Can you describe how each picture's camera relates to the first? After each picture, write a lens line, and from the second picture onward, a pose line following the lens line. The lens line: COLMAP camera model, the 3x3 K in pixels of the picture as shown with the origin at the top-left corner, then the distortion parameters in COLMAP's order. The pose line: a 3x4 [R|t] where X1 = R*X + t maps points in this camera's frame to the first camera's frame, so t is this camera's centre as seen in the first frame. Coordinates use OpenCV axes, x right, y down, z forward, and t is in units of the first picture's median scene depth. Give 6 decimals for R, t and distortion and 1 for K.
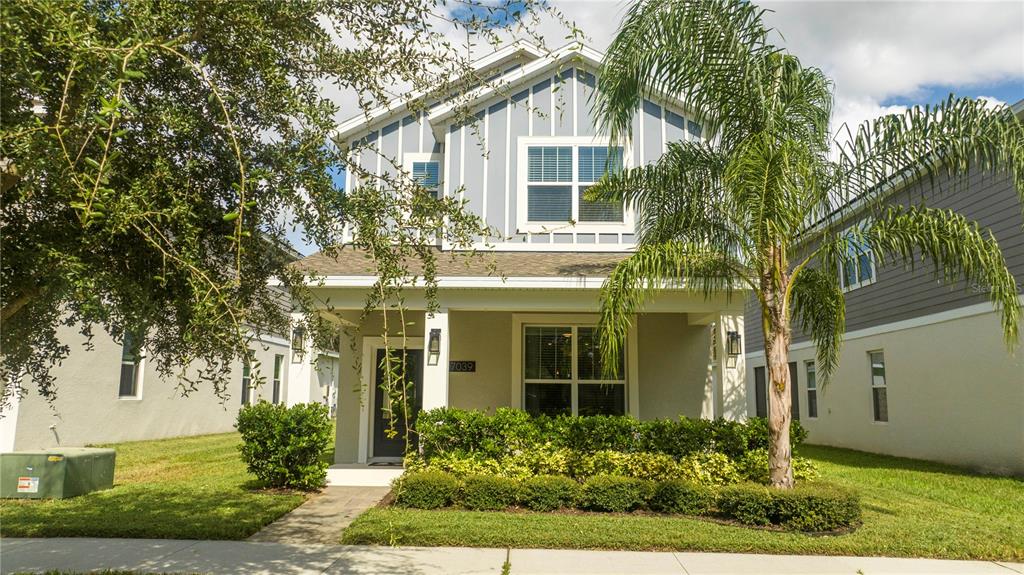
lens RADIAL K [[710.2, 0, 512.0], [0, 710.2, 287.5], [0, 0, 1]] dist [-0.003999, -0.000494]
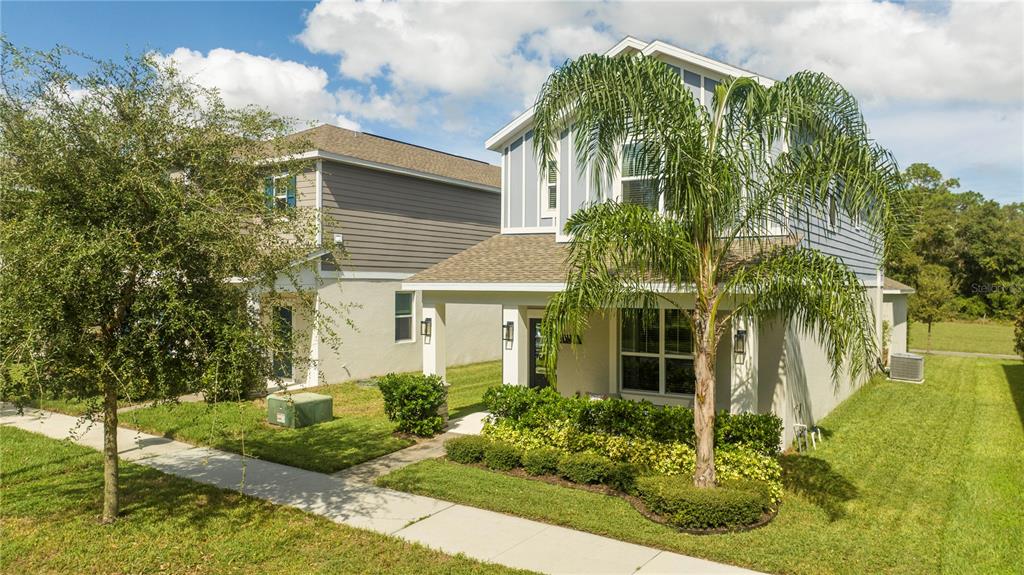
lens RADIAL K [[710.2, 0, 512.0], [0, 710.2, 287.5], [0, 0, 1]] dist [-0.003999, -0.000494]
pose [[0.844663, -0.006275, -0.535262, 0.596543], [0.089011, 0.987657, 0.128884, -0.170580], [0.527846, -0.156507, 0.834796, -0.059538]]
